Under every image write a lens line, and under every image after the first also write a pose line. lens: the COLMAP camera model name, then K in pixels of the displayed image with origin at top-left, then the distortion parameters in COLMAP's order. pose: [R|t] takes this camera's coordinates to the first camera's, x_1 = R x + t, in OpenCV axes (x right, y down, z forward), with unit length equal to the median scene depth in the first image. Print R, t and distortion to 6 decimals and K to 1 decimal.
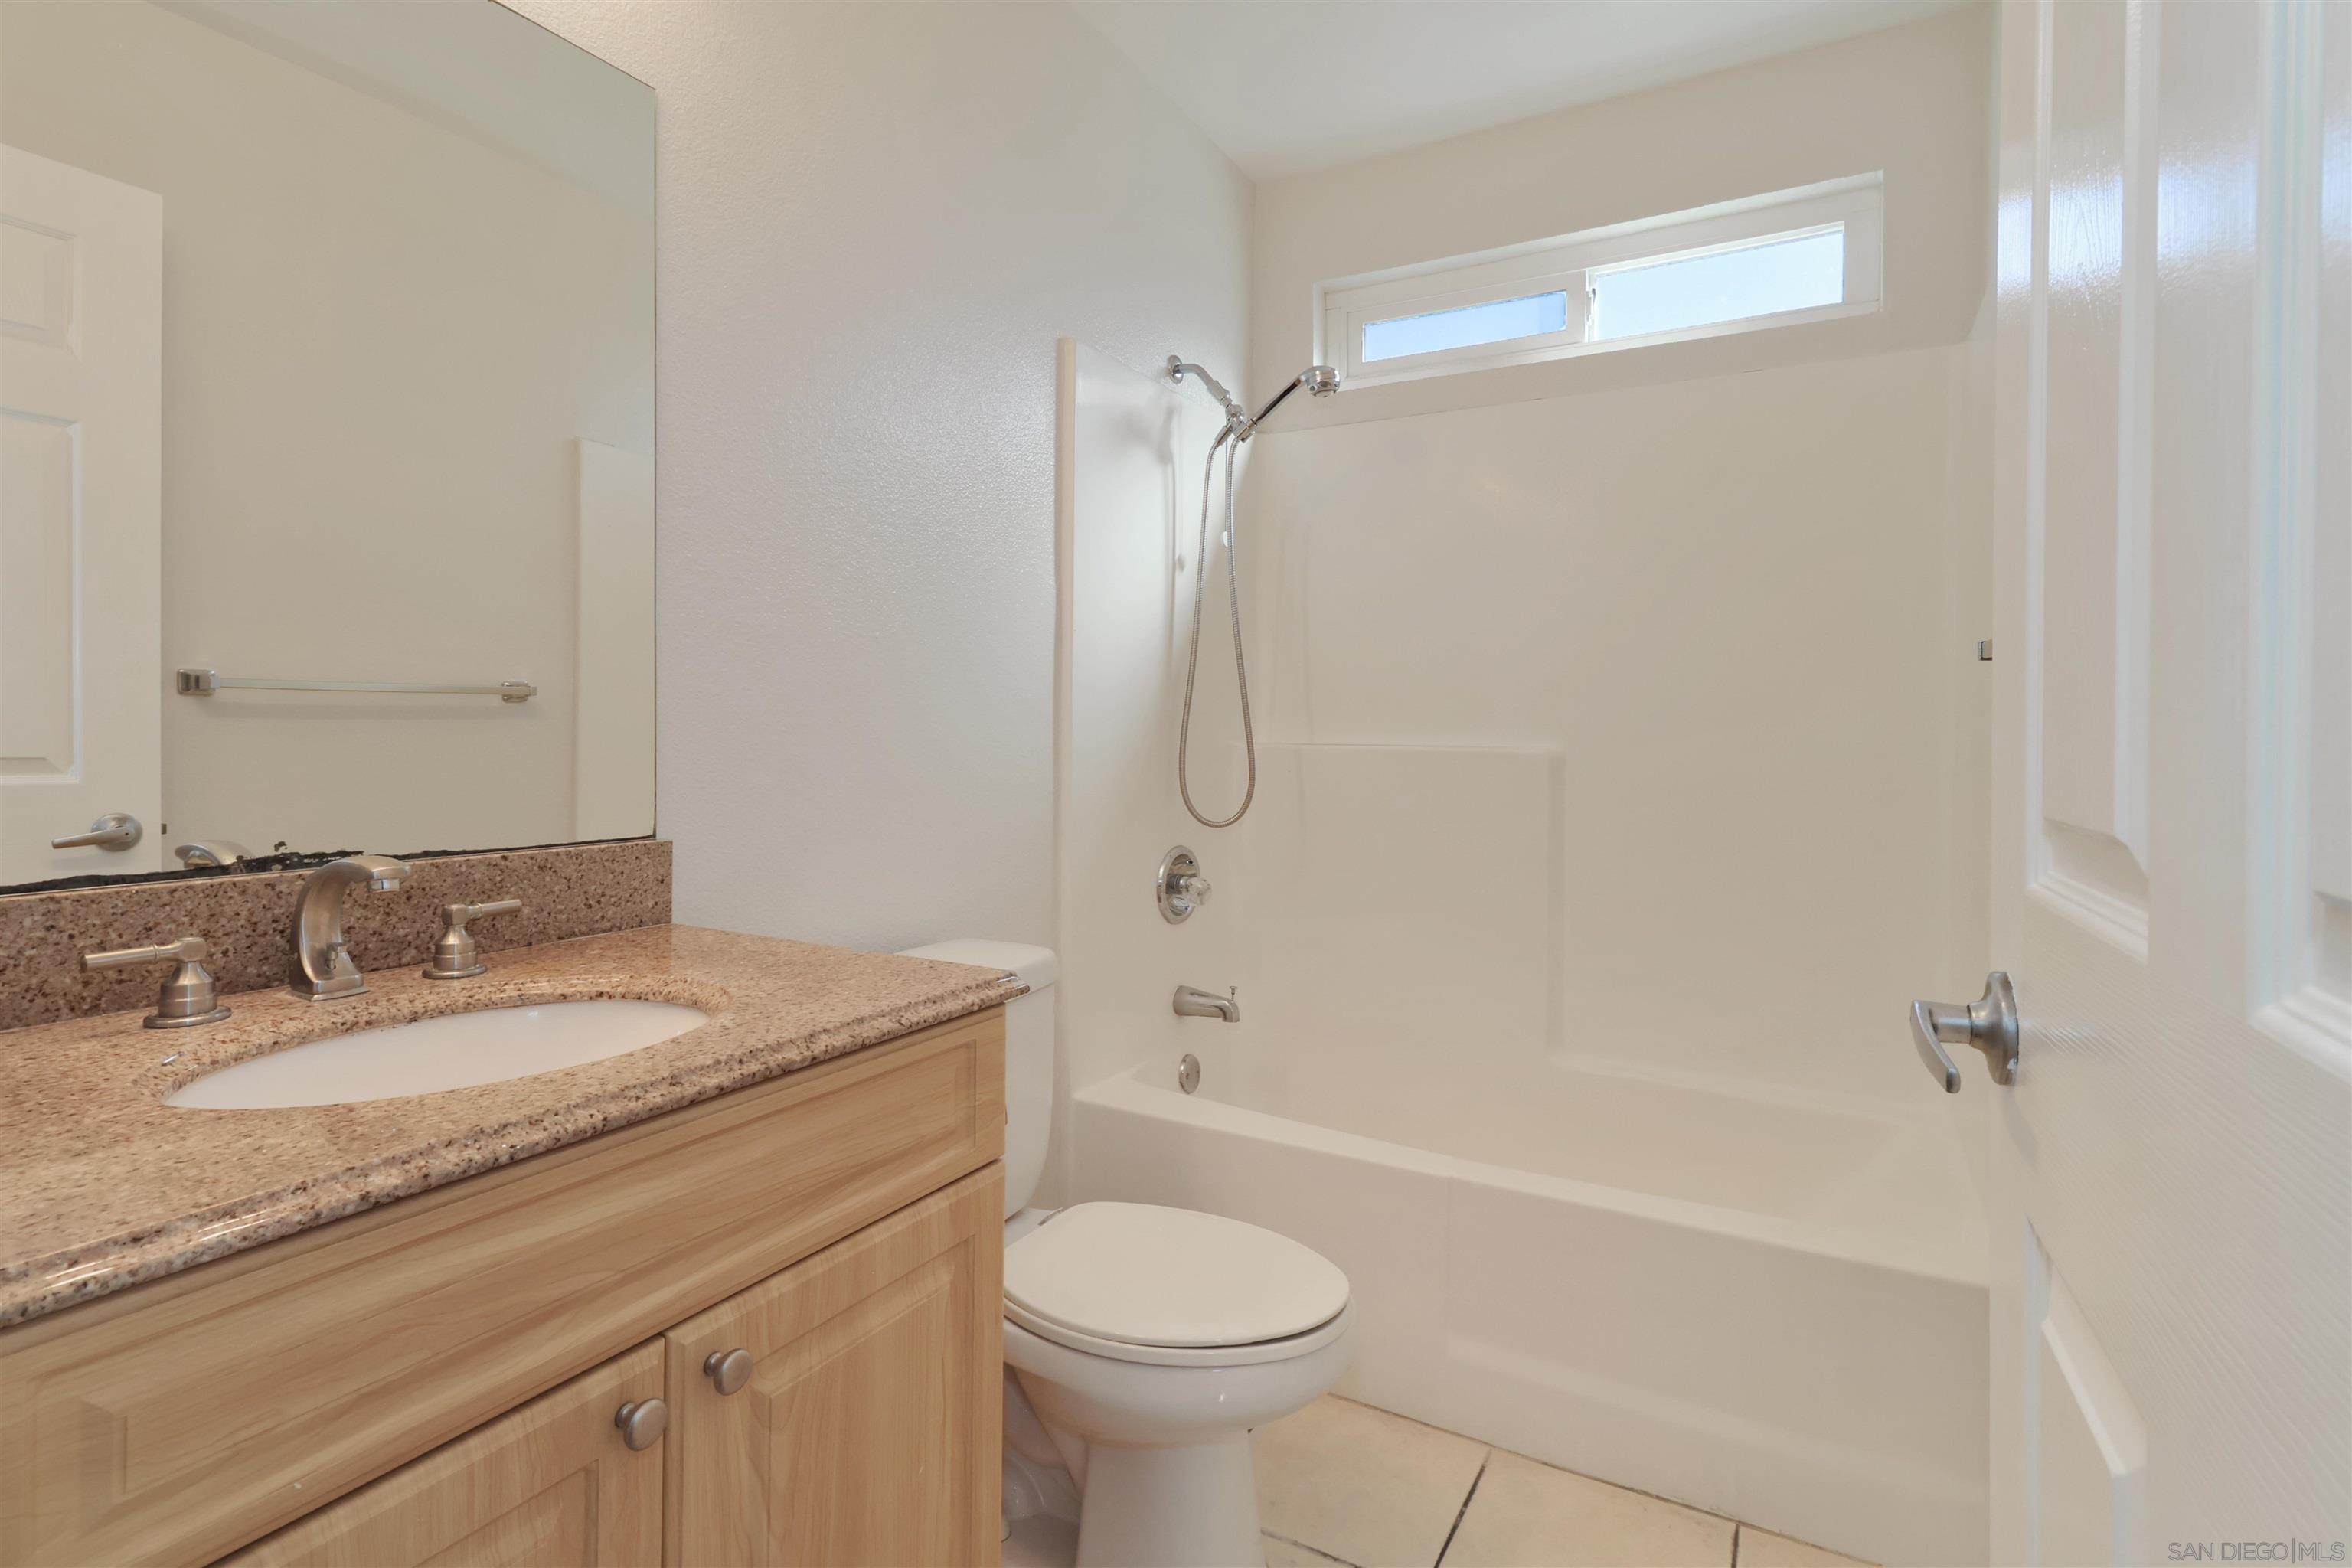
lens RADIAL K [[1080.8, 0, 1179.7], [0, 1080.8, 743.8], [0, 0, 1]] dist [0.002415, -0.000180]
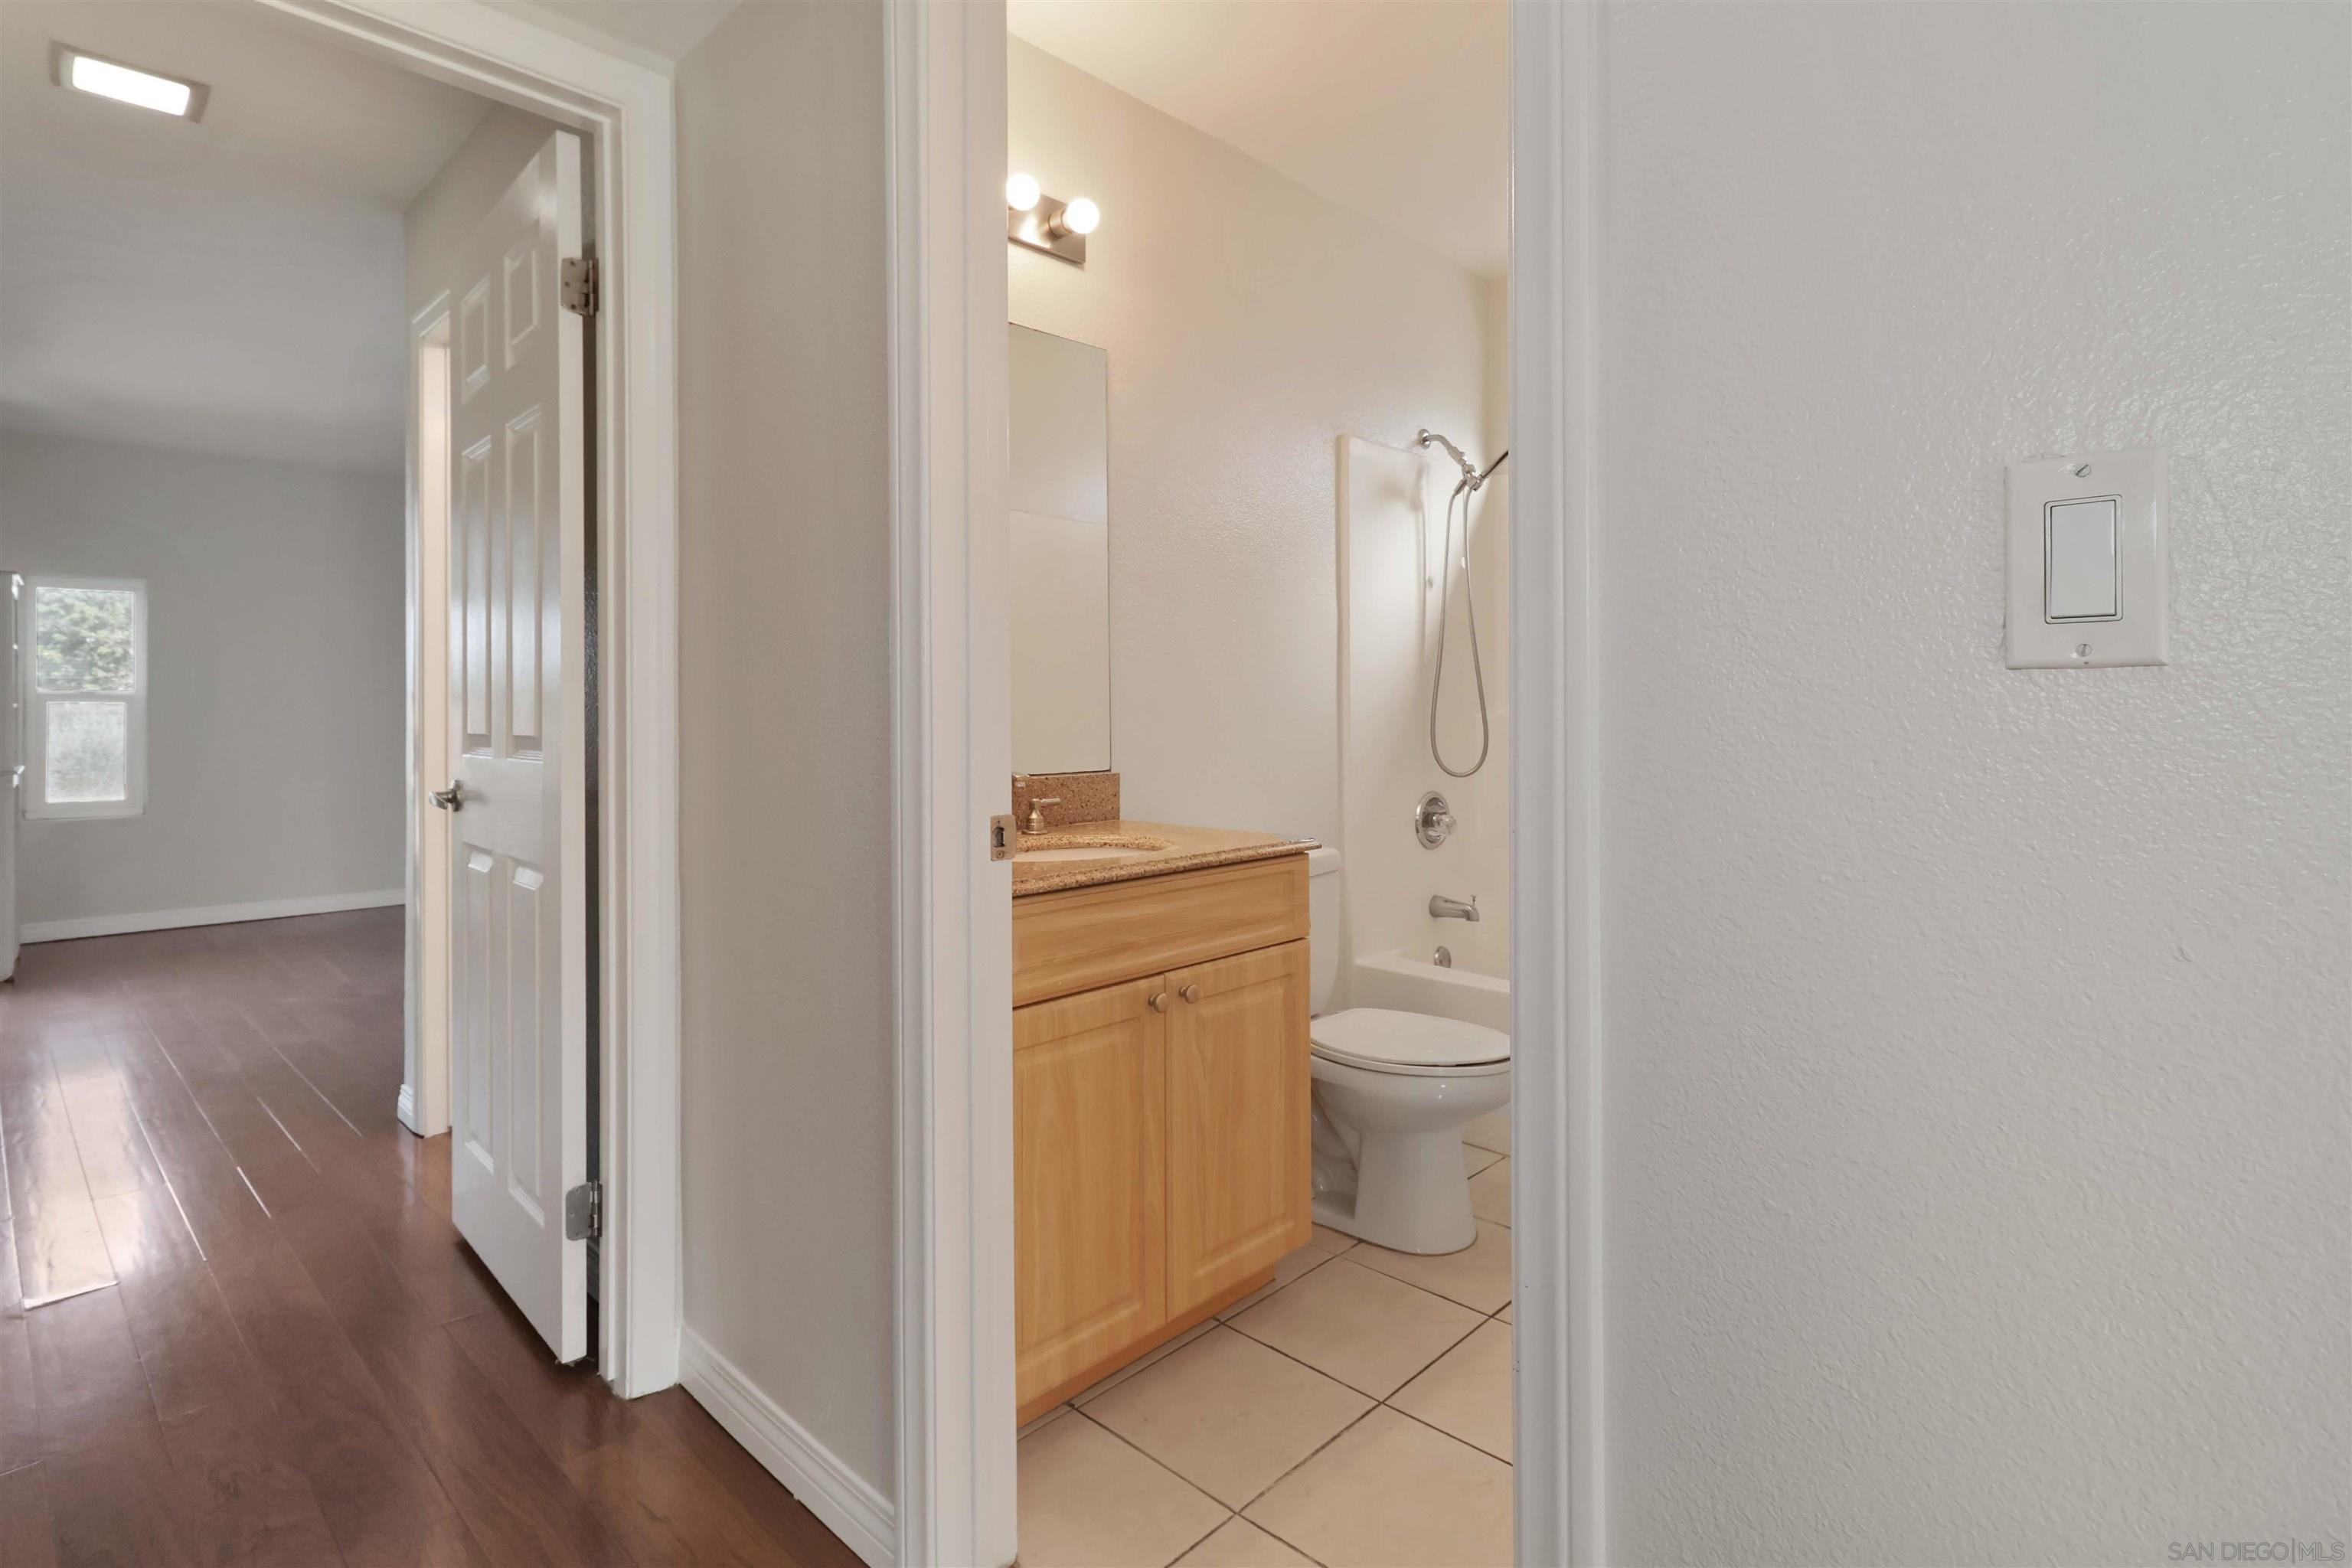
lens RADIAL K [[1158.9, 0, 1192.5], [0, 1158.9, 695.3], [0, 0, 1]] dist [0.001272, -0.001387]
pose [[0.968784, -0.017768, -0.247268, 0.146855], [0.011993, 0.999620, -0.024839, 0.014286], [0.247615, 0.021098, 0.968629, -1.012581]]
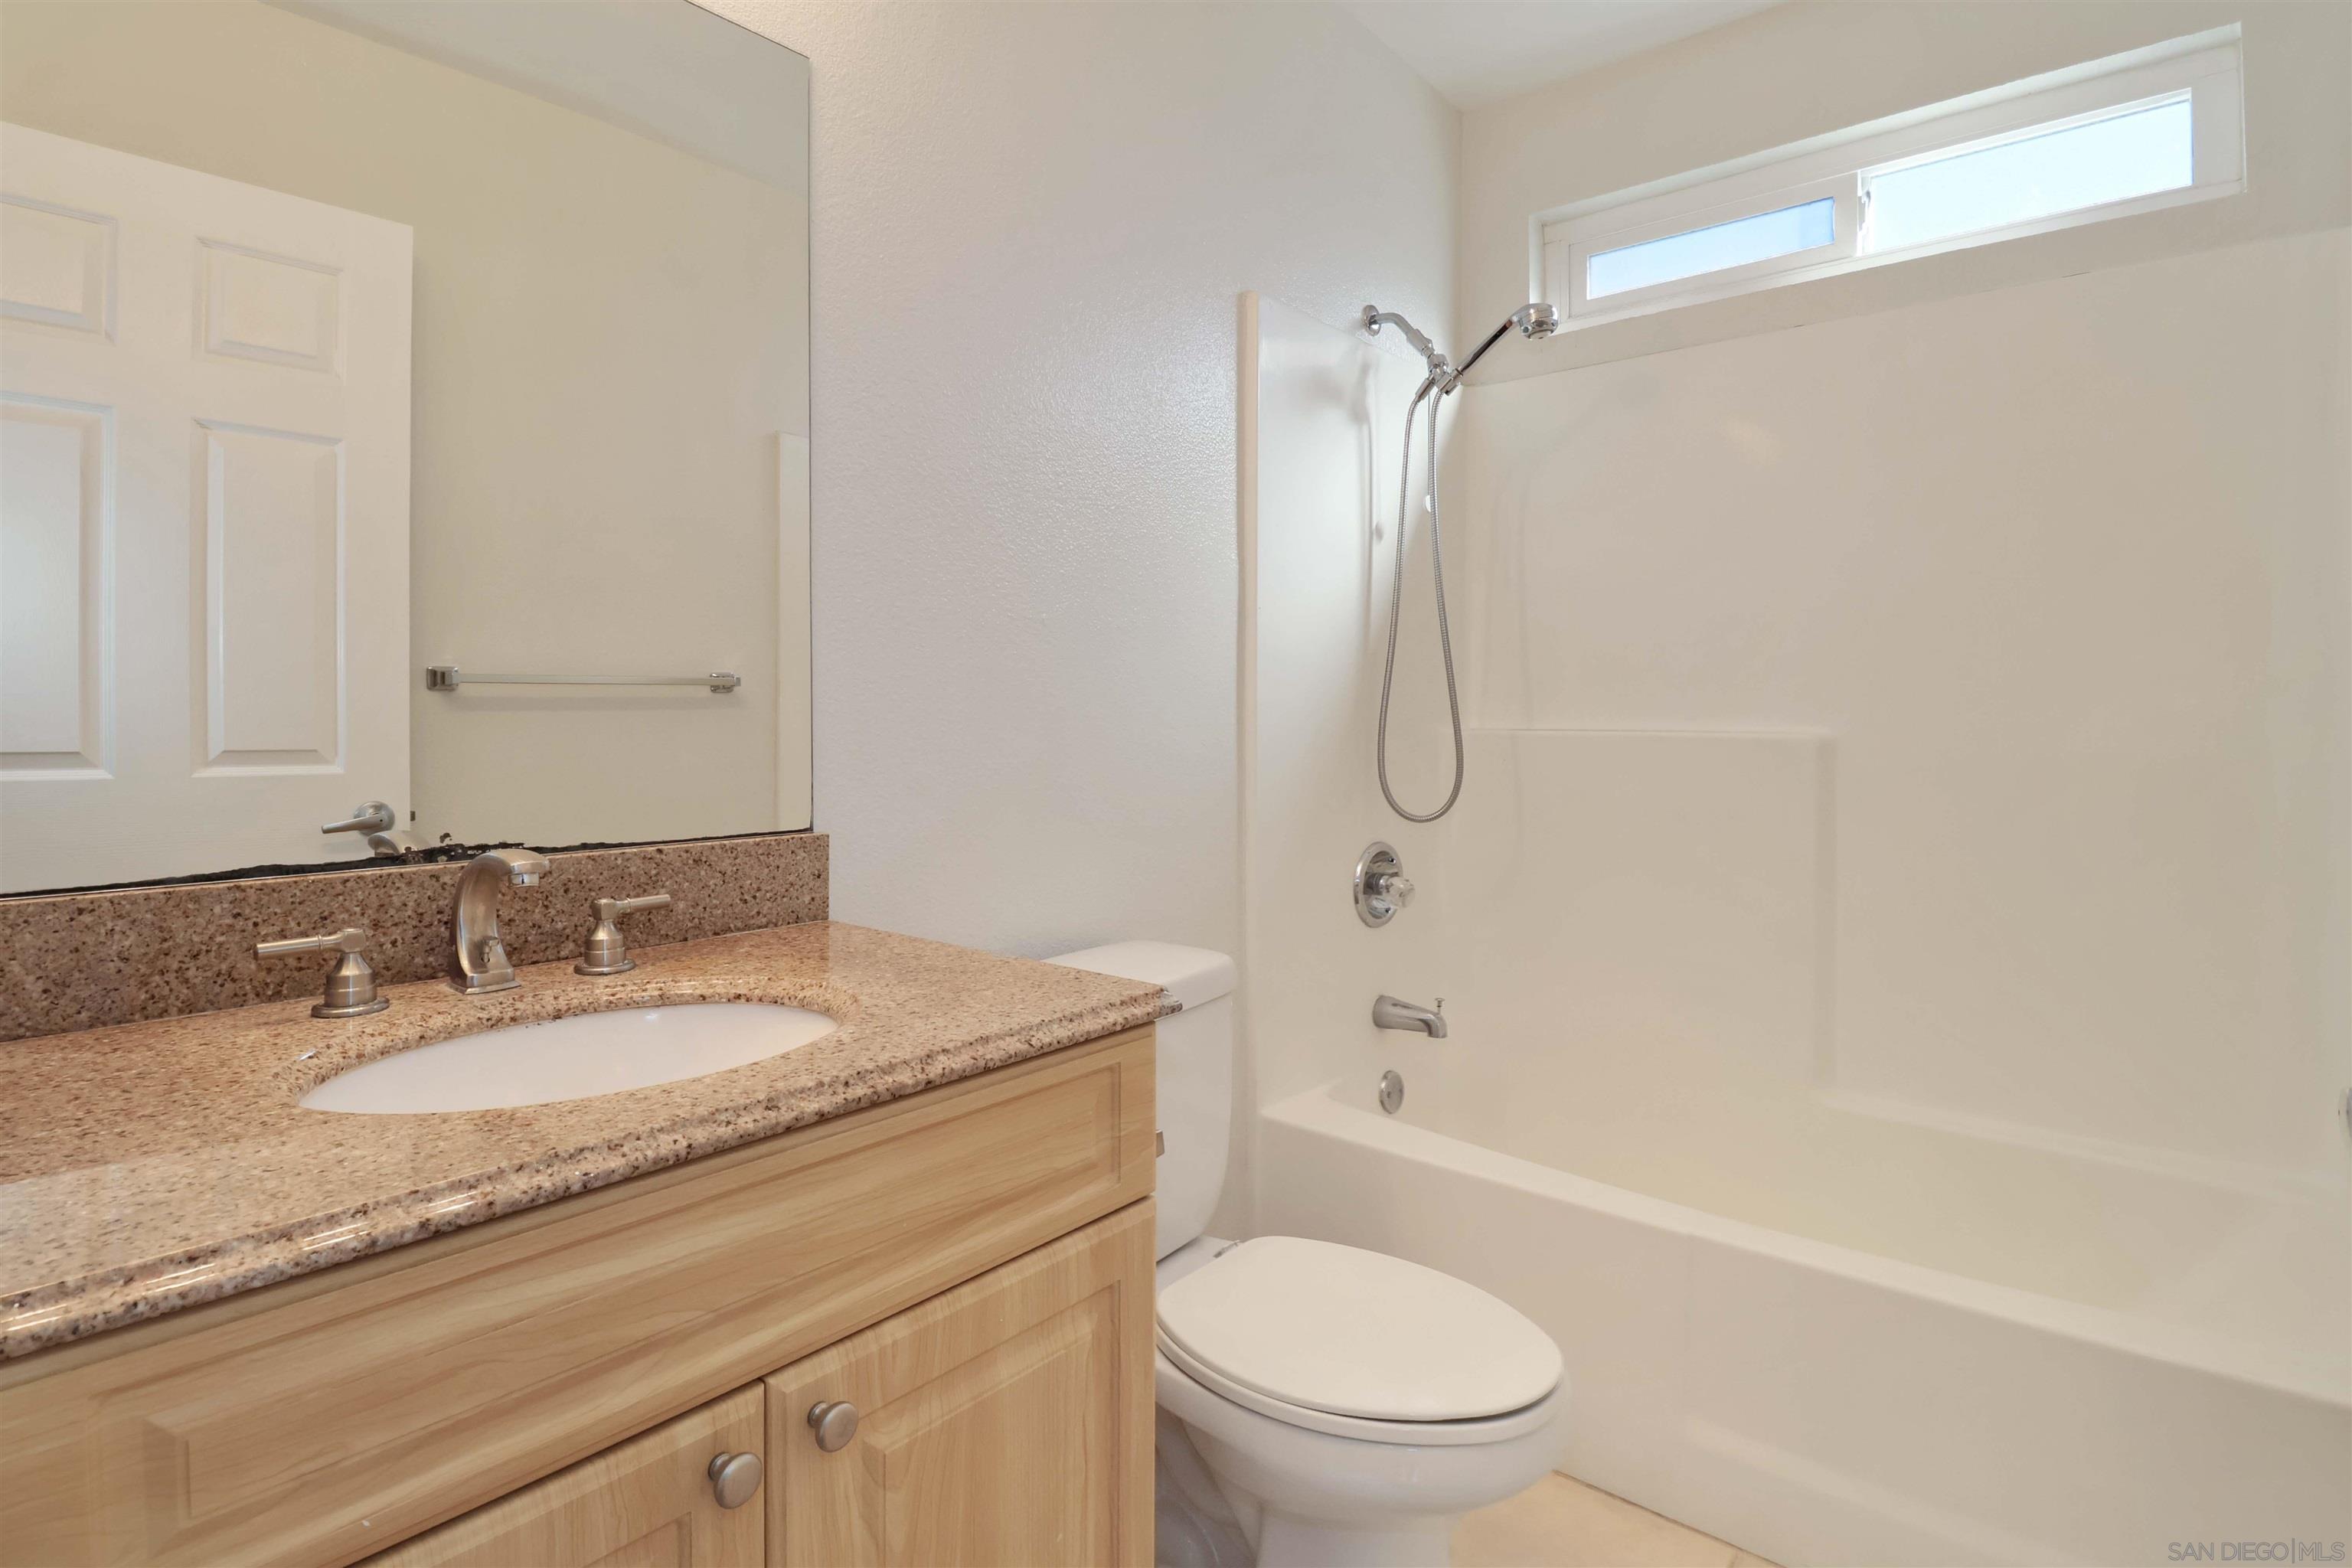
lens RADIAL K [[1111.3, 0, 1203.4], [0, 1111.3, 732.9], [0, 0, 1]] dist [-0.002661, -0.009412]
pose [[0.984255, -0.006005, -0.176651, 0.042464], [0.006384, 0.999978, 0.001575, 0.000128], [0.176638, -0.002677, 0.984272, 0.107976]]
